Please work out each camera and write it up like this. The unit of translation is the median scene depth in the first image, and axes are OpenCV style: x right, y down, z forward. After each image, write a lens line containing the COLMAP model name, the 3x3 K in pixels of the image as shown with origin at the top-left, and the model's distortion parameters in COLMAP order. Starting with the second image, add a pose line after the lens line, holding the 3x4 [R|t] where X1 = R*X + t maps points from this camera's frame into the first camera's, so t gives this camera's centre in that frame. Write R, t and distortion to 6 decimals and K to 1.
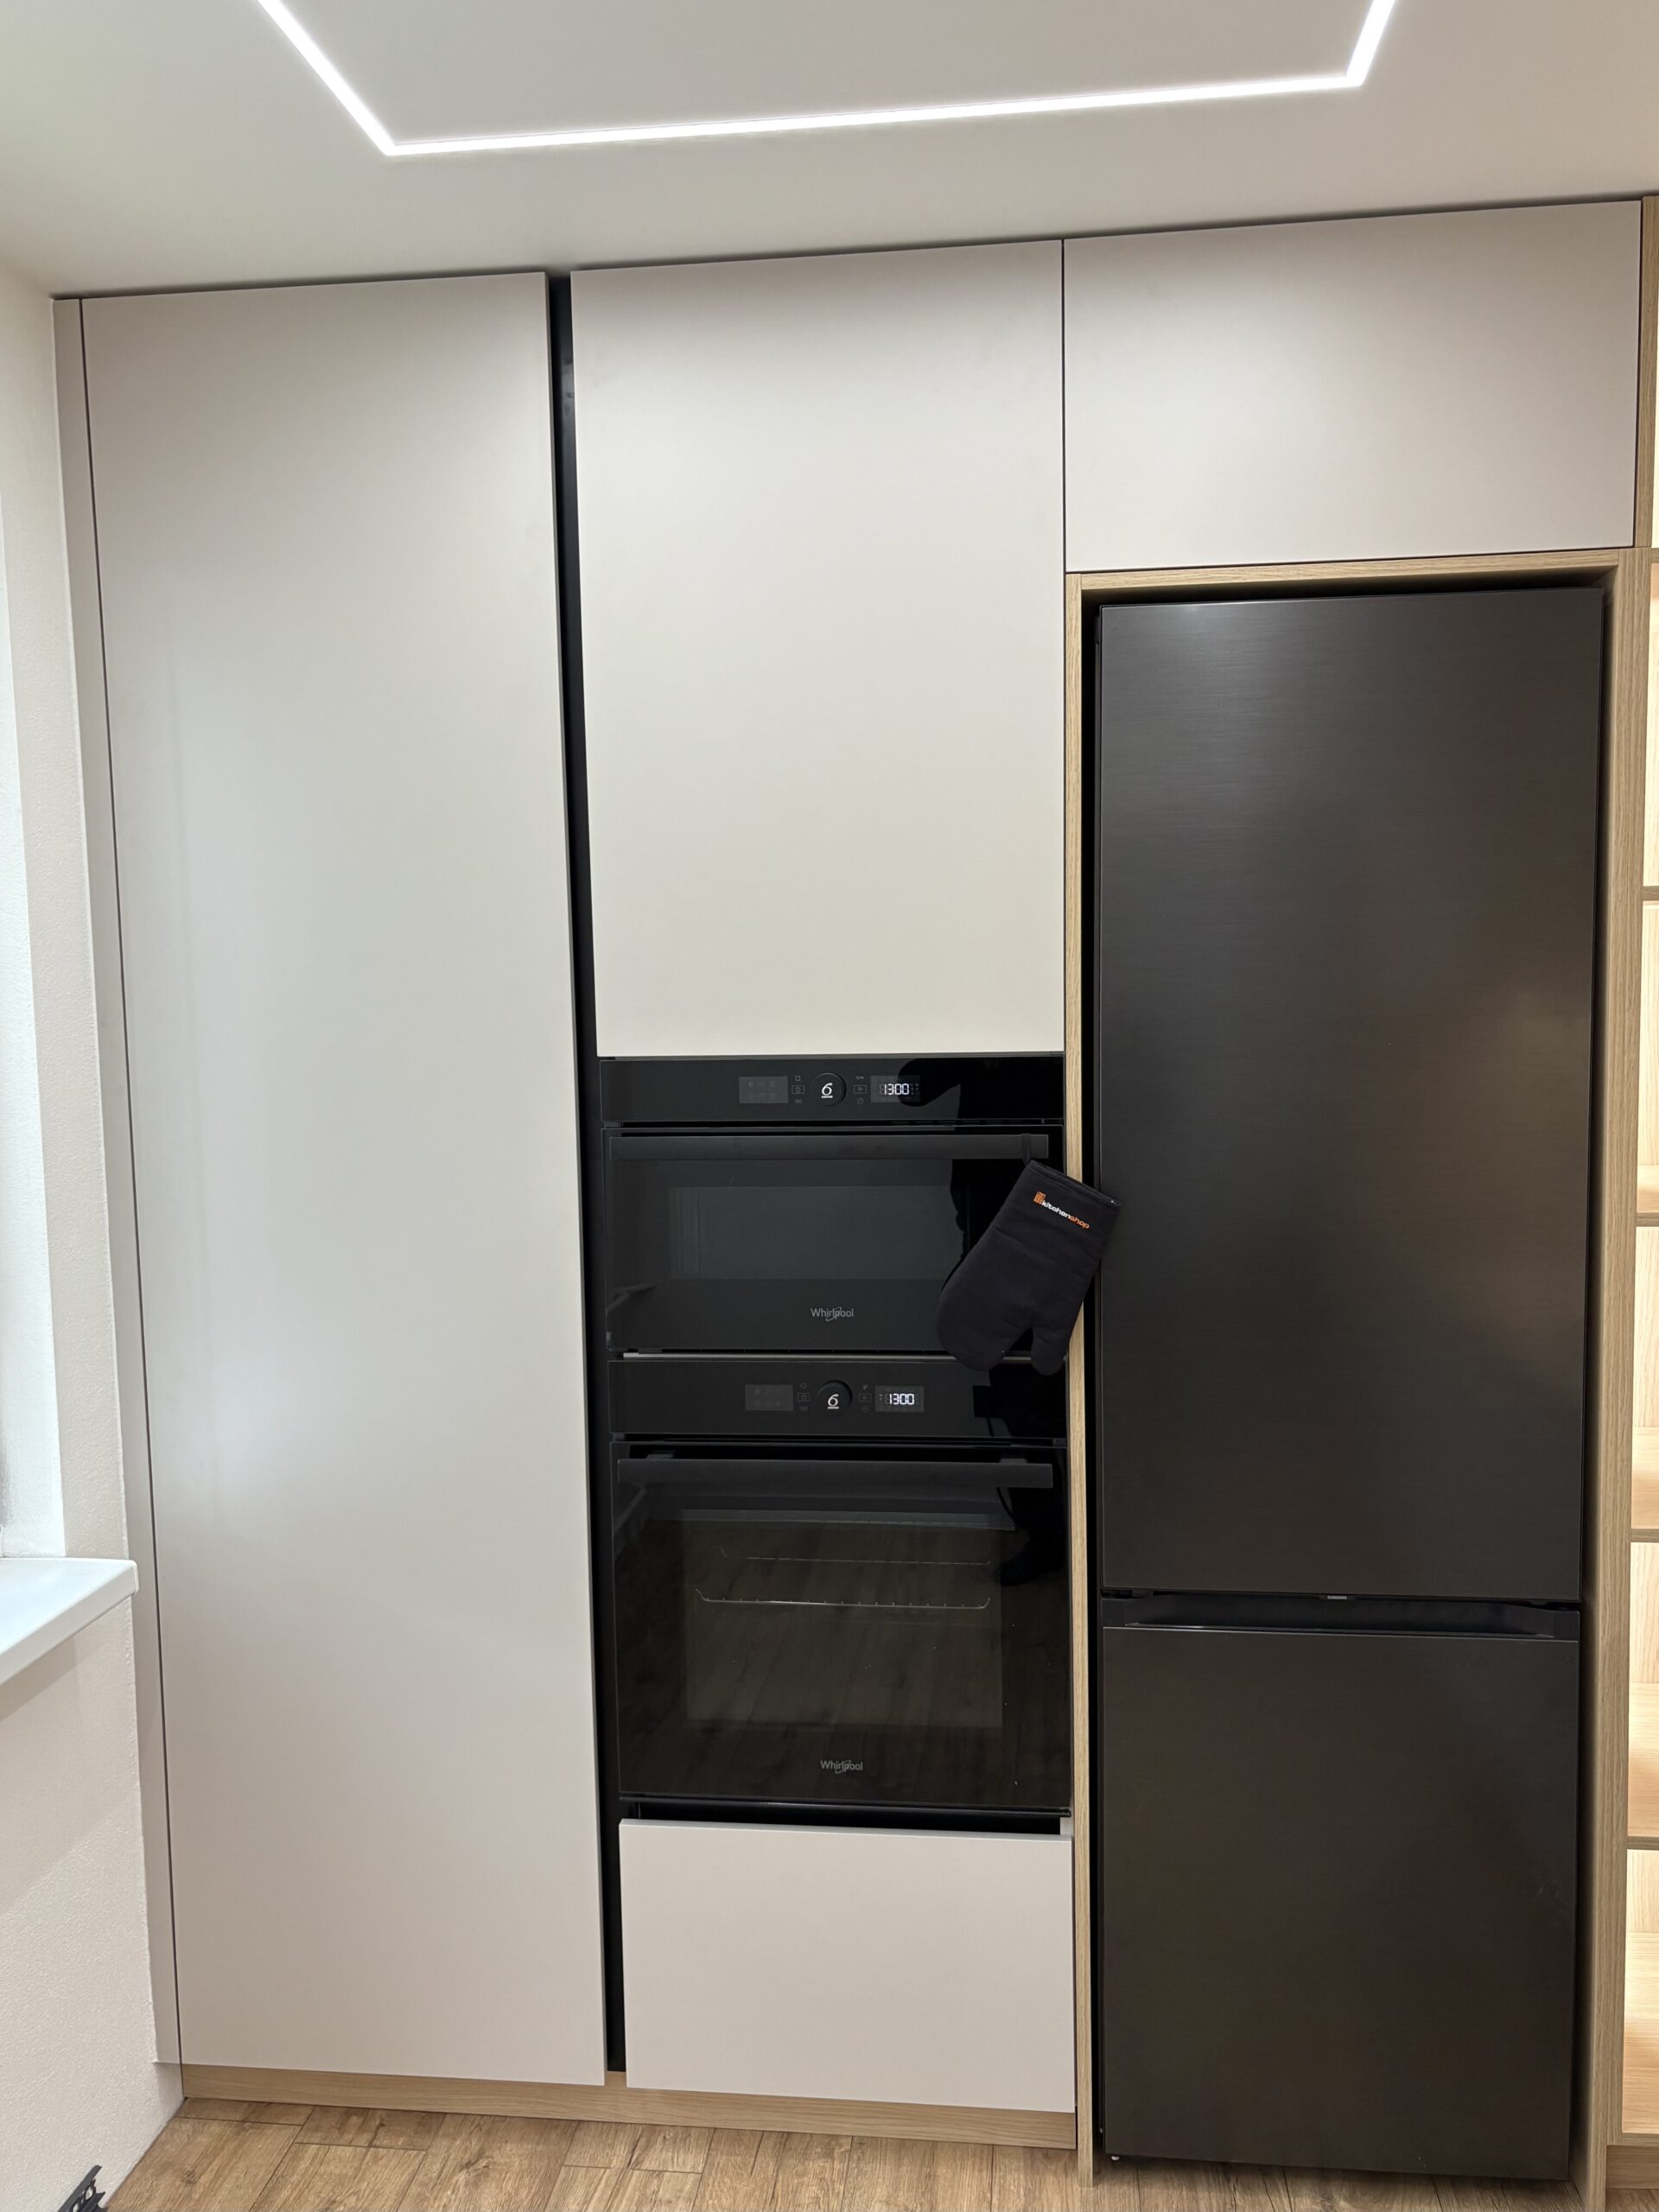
lens RADIAL K [[1774.6, 0, 852.0], [0, 1774.6, 1121.8], [0, 0, 1]] dist [0.050617, -0.056854]
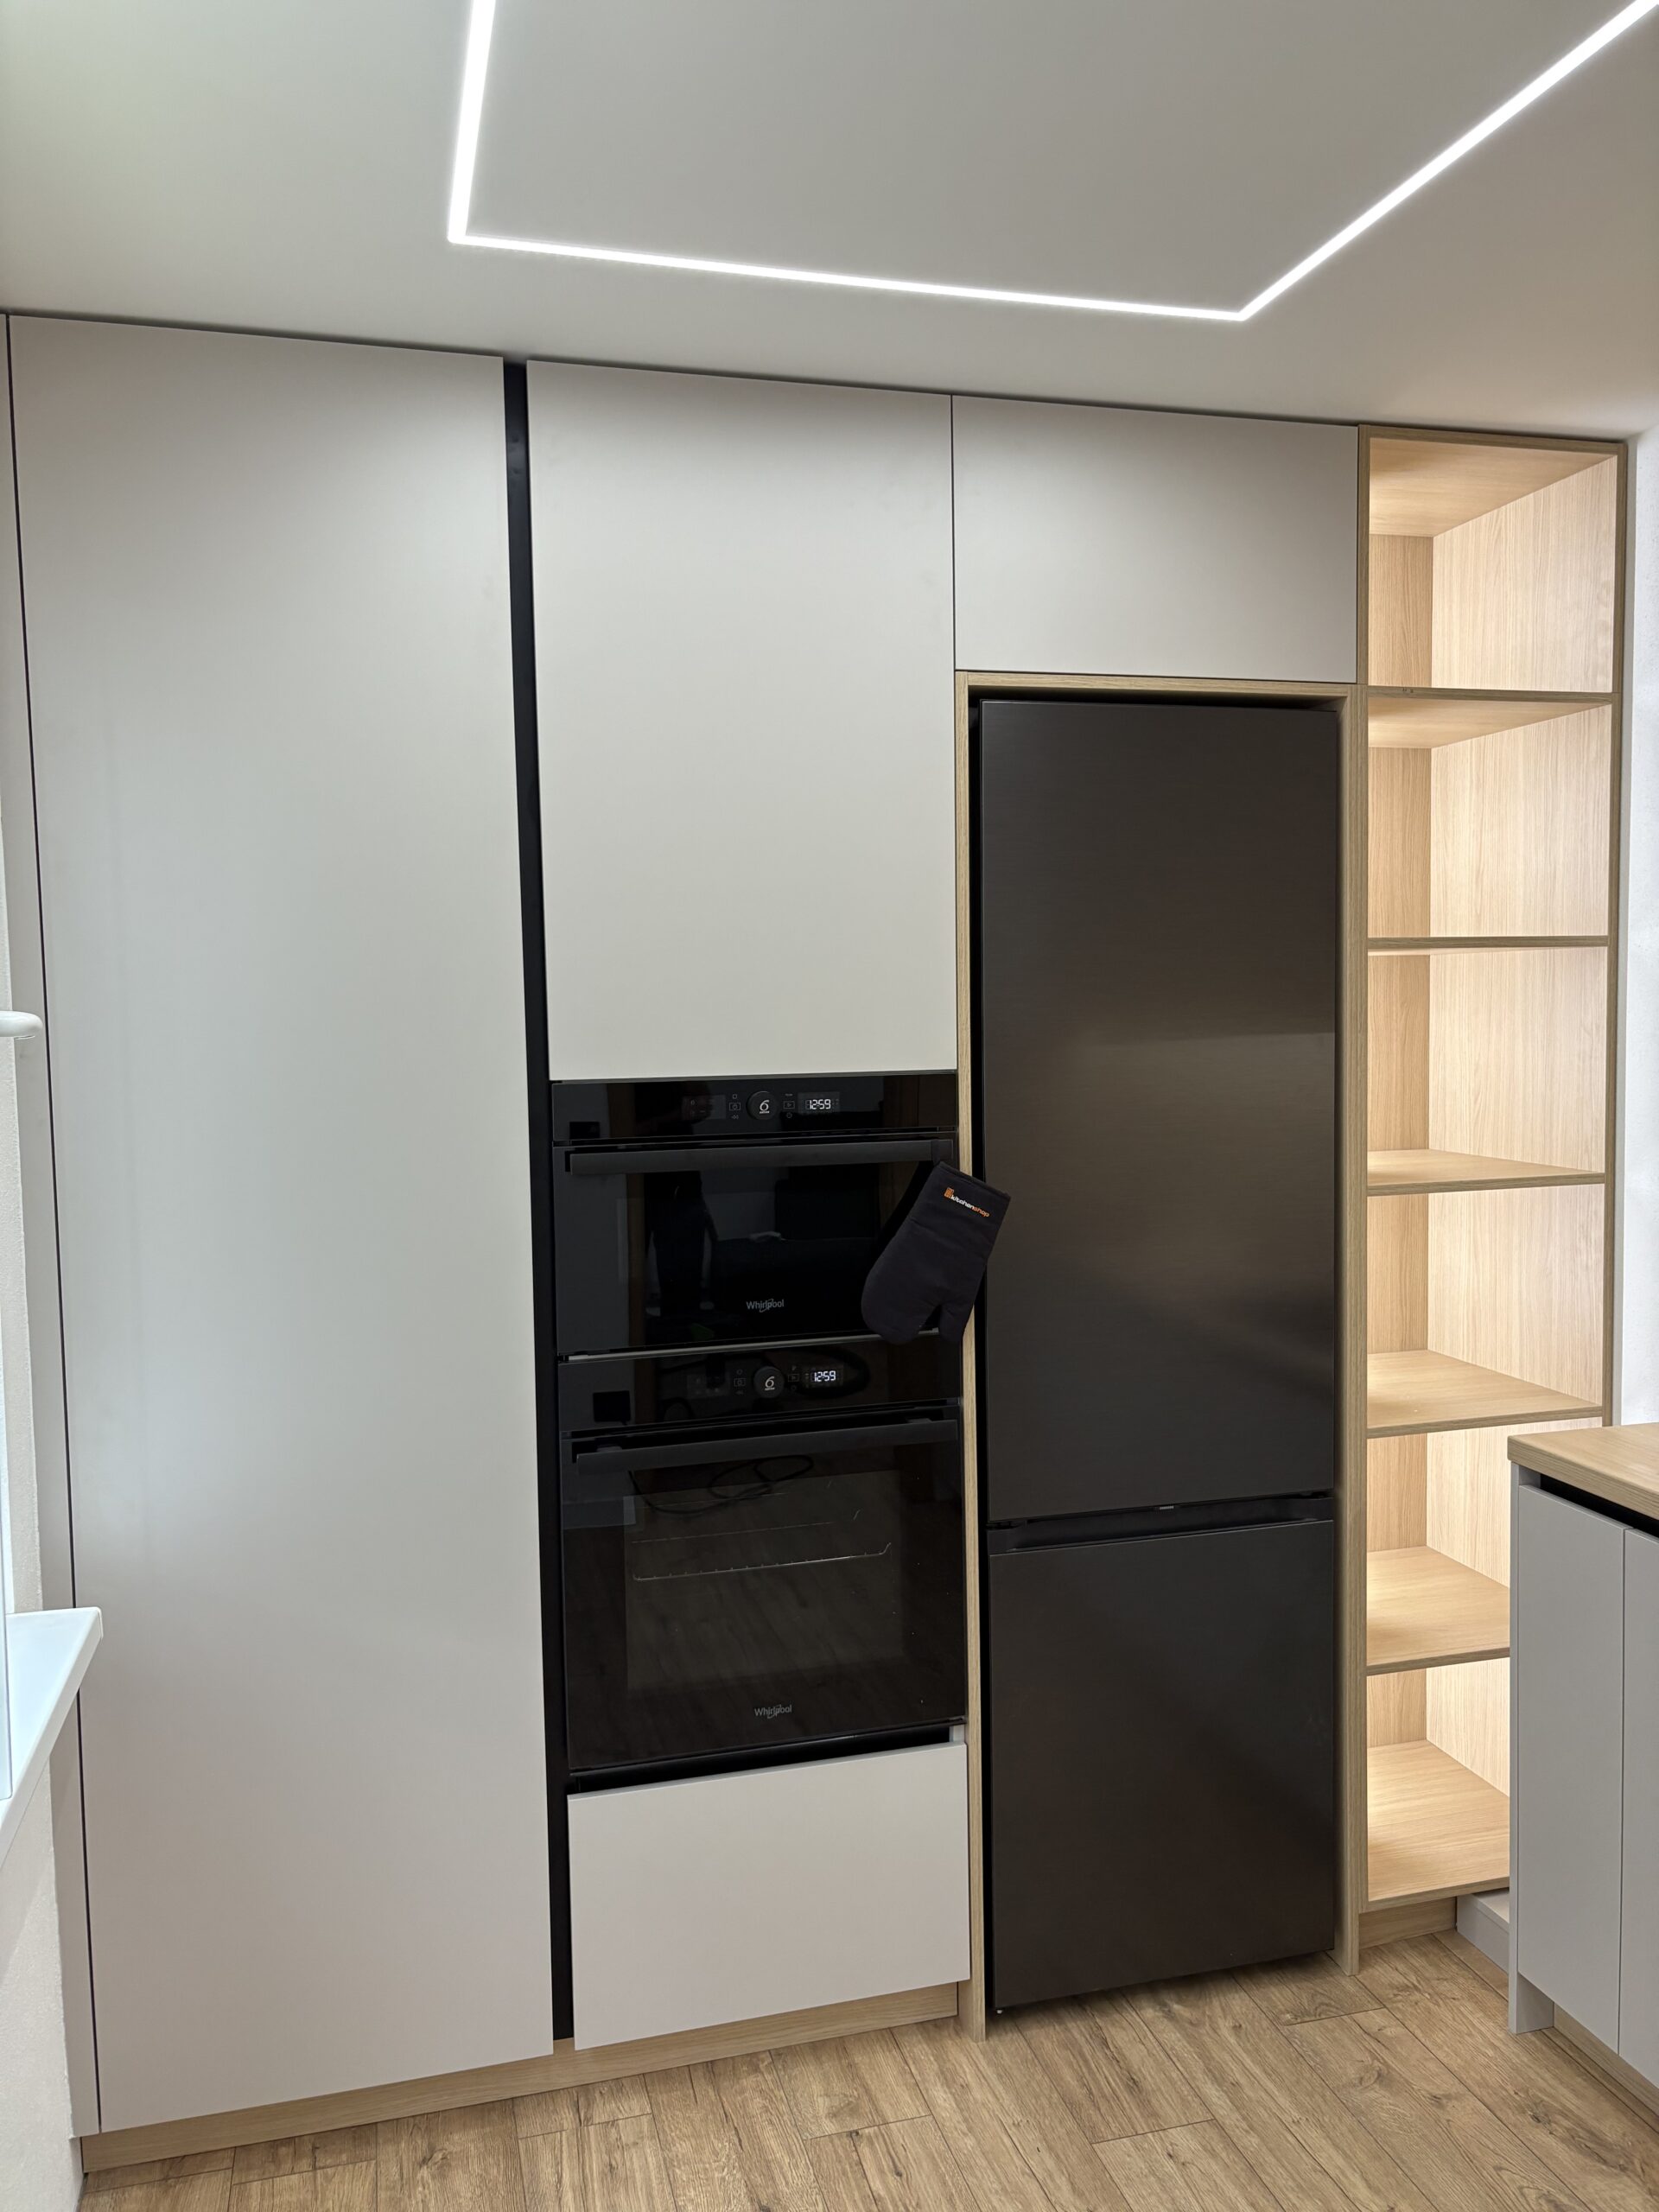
lens RADIAL K [[1678.1, 0, 834.0], [0, 1678.1, 1112.1], [0, 0, 1]] dist [0.053144, -0.066004]
pose [[0.929003, -0.022233, 0.369405, -0.360532], [0.033202, 0.999176, -0.023362, 0.012053], [-0.368581, 0.033969, 0.928975, -0.009875]]
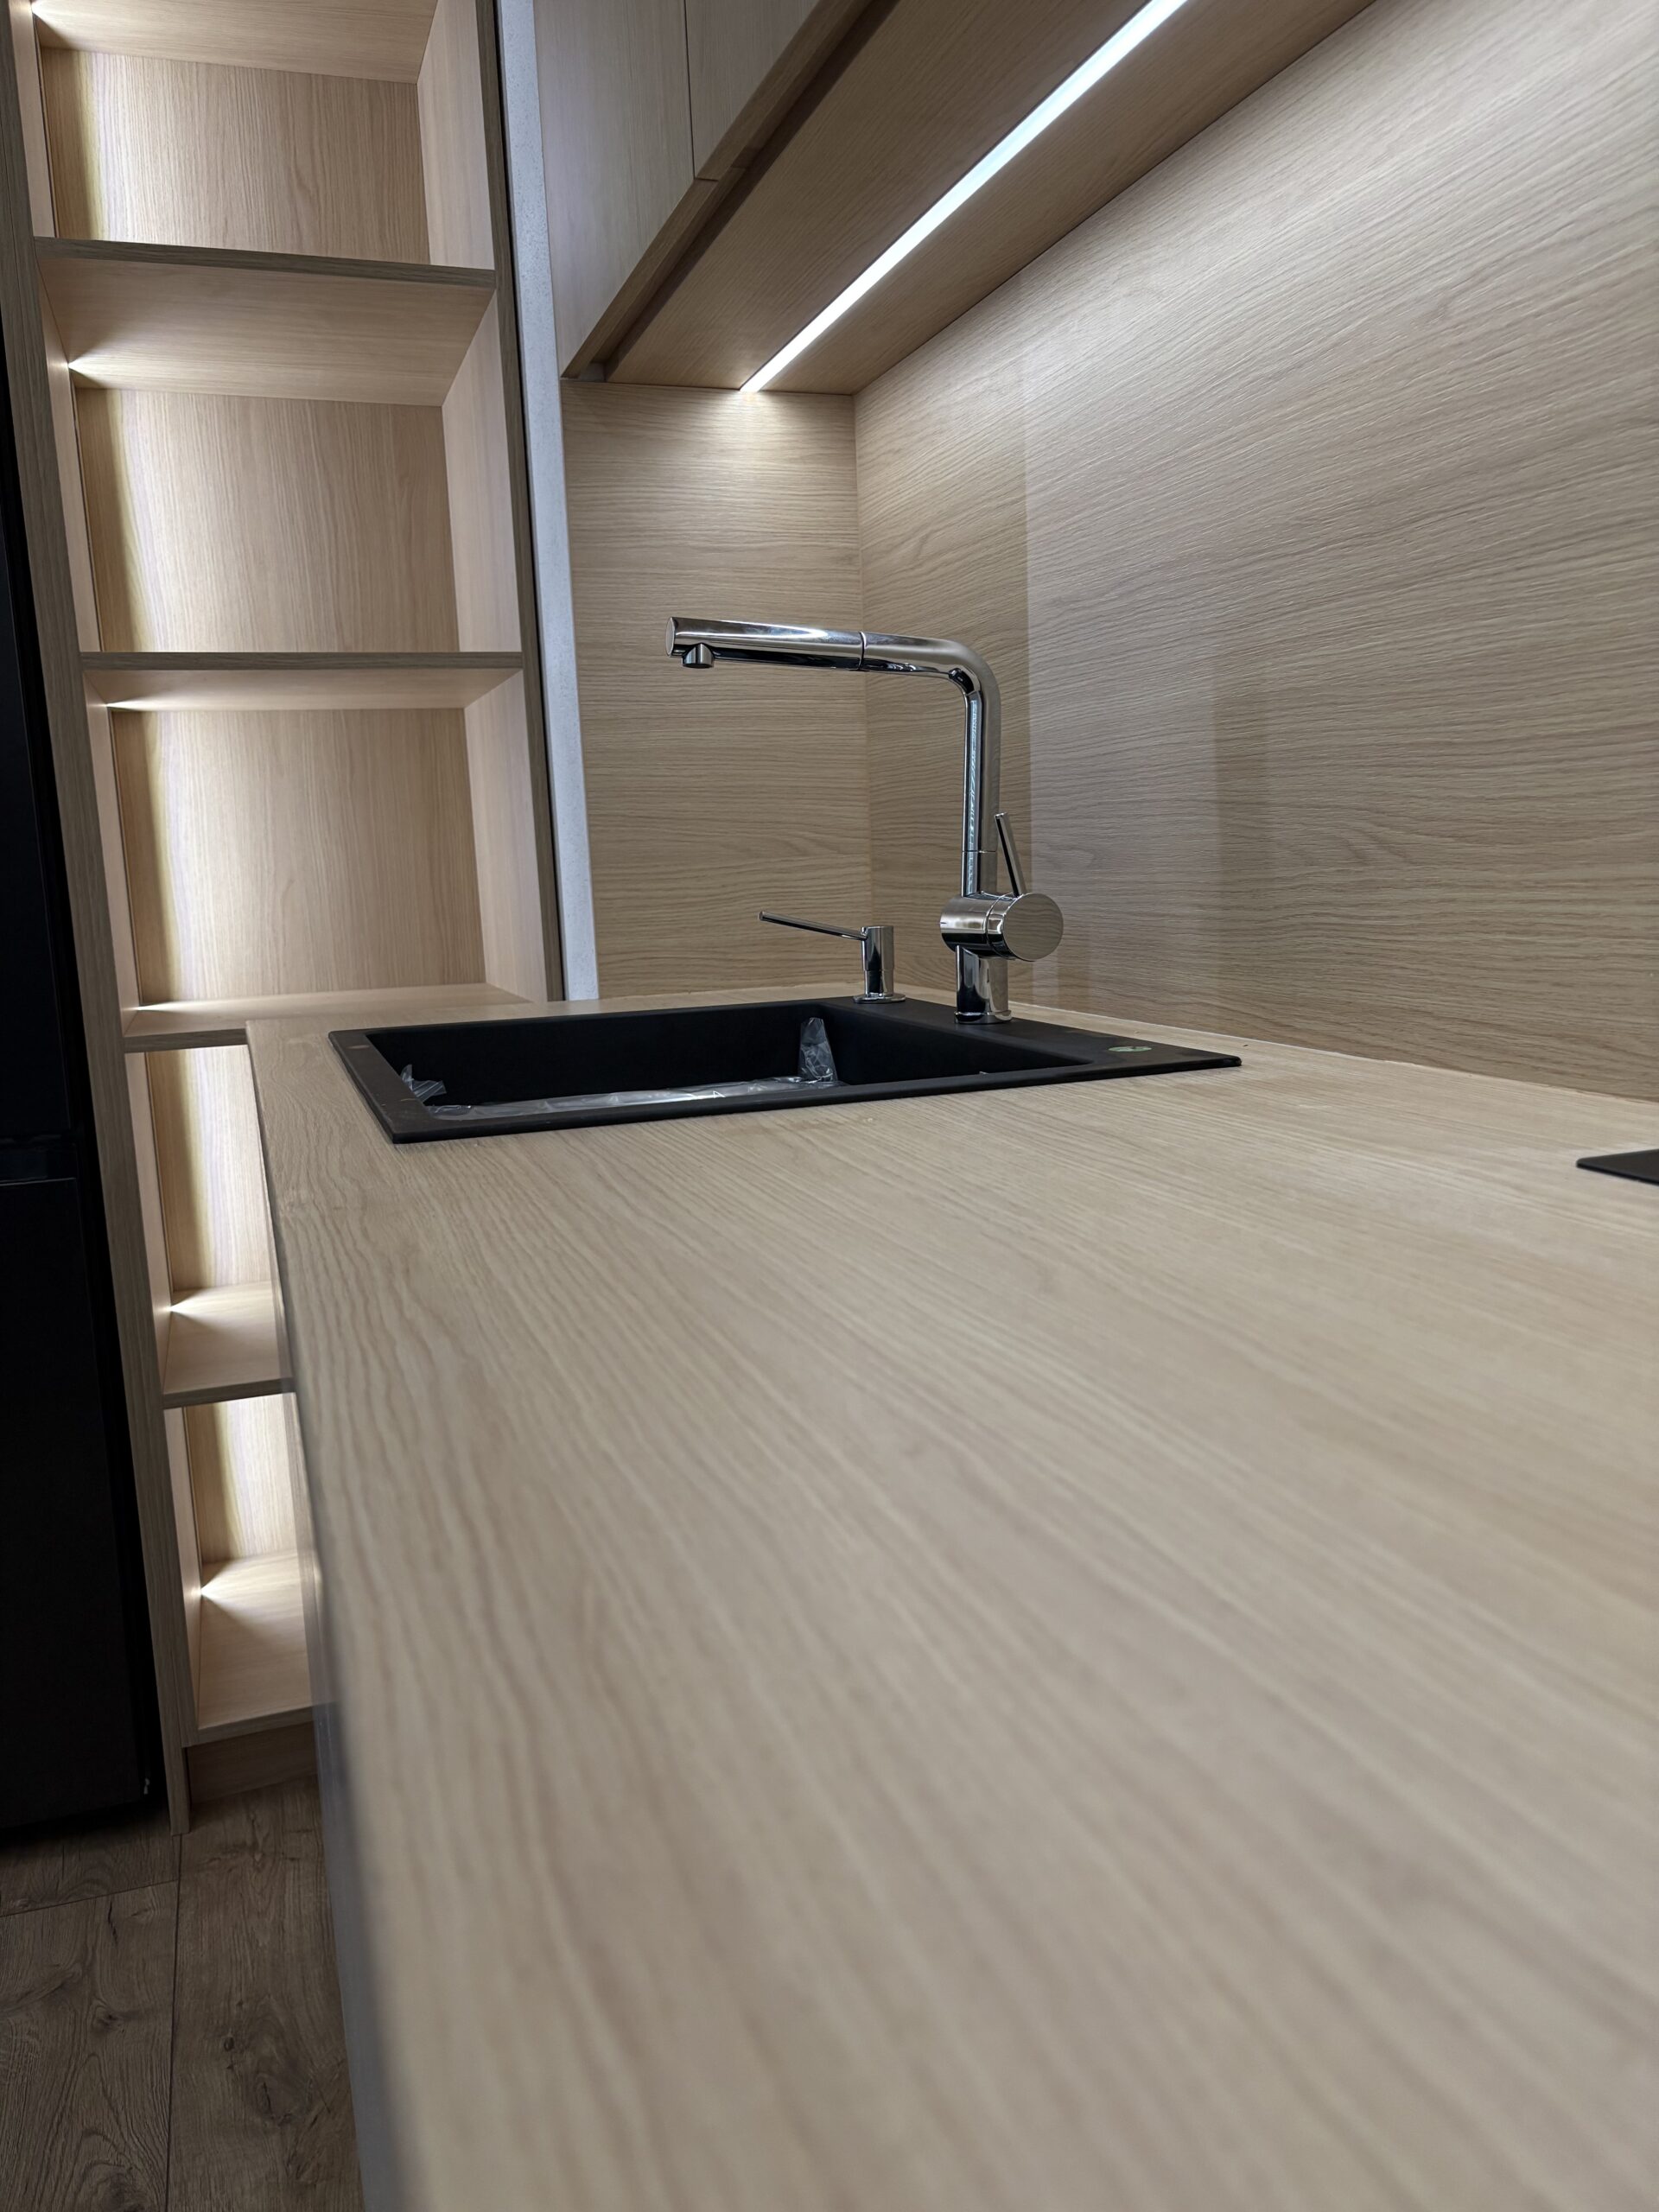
lens RADIAL K [[1675.7, 0, 834.2], [0, 1675.7, 1122.7], [0, 0, 1]] dist [0.056780, -0.071718]
pose [[0.897410, -0.087615, 0.432411, 0.371229], [0.062692, 0.995462, 0.071592, 0.221552], [-0.436722, -0.037138, 0.898830, 0.119834]]
